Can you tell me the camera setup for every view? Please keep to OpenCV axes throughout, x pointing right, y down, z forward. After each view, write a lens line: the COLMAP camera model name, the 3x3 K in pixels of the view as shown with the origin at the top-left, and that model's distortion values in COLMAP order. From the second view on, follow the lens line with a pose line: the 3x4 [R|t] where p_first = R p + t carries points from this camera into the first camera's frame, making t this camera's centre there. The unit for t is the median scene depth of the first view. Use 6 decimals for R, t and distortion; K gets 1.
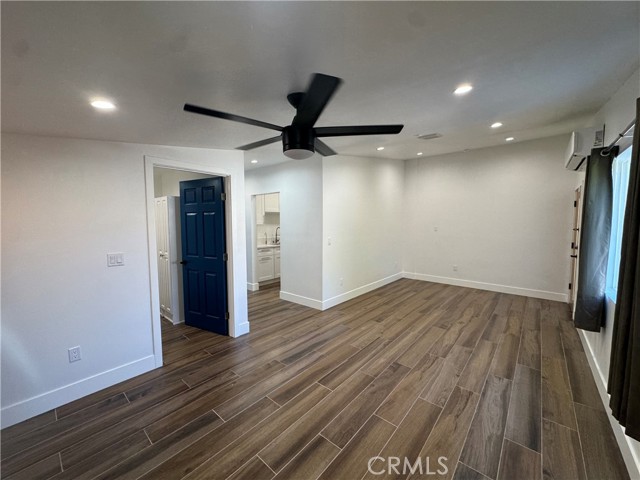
lens RADIAL K [[255.1, 0, 317.6], [0, 255.1, 241.8], [0, 0, 1]] dist [-0.003379, -0.000307]
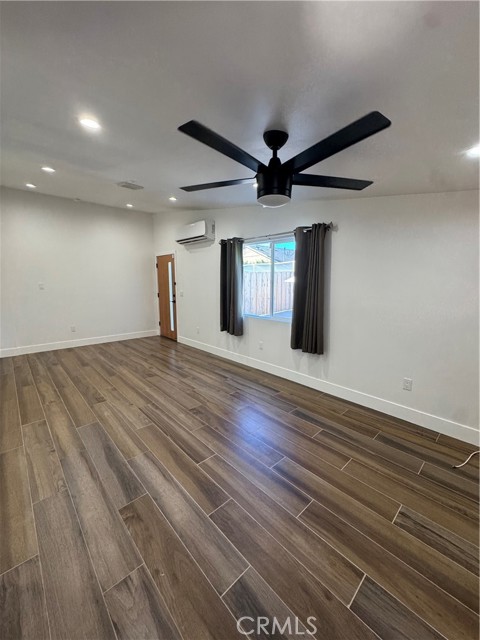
lens RADIAL K [[255.1, 0, 242.0], [0, 255.1, 317.6], [0, 0, 1]] dist [-0.003379, -0.000307]
pose [[0.103371, -0.143174, 0.984284, -0.593634], [0.074975, 0.987892, 0.135825, -0.032986], [-0.991813, 0.059756, 0.112854, 0.565495]]
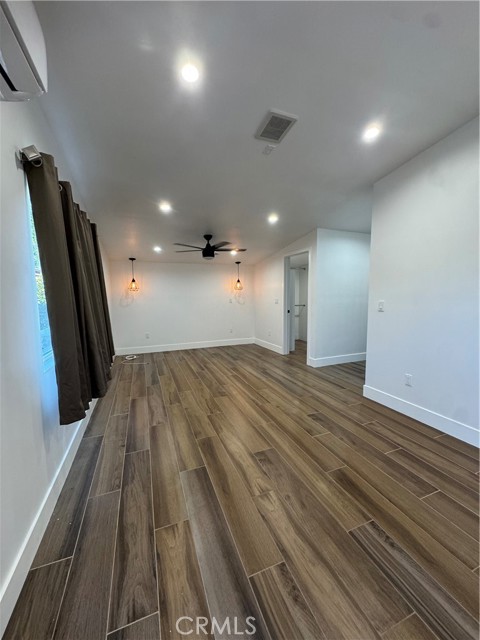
lens RADIAL K [[255.1, 0, 243.5], [0, 255.1, 323.4], [0, 0, 1]] dist [-0.003379, -0.000307]
pose [[-0.456886, 0.110807, -0.882597, 1.170272], [-0.056999, 0.986525, 0.153361, -0.057489], [0.887697, 0.120375, -0.444414, 1.400183]]
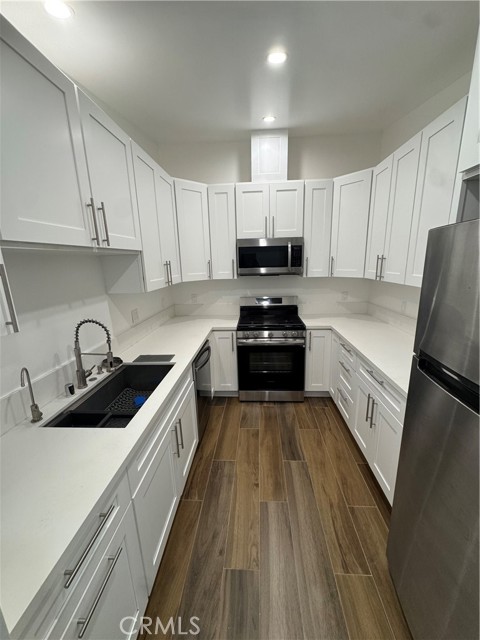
lens RADIAL K [[255.1, 0, 240.0], [0, 255.1, 319.4], [0, 0, 1]] dist [-0.003379, -0.000307]
pose [[-0.801037, 0.158645, -0.577210, 0.778280], [-0.017682, 0.957551, 0.287720, -0.114282], [0.598354, 0.240681, -0.764229, 0.854442]]
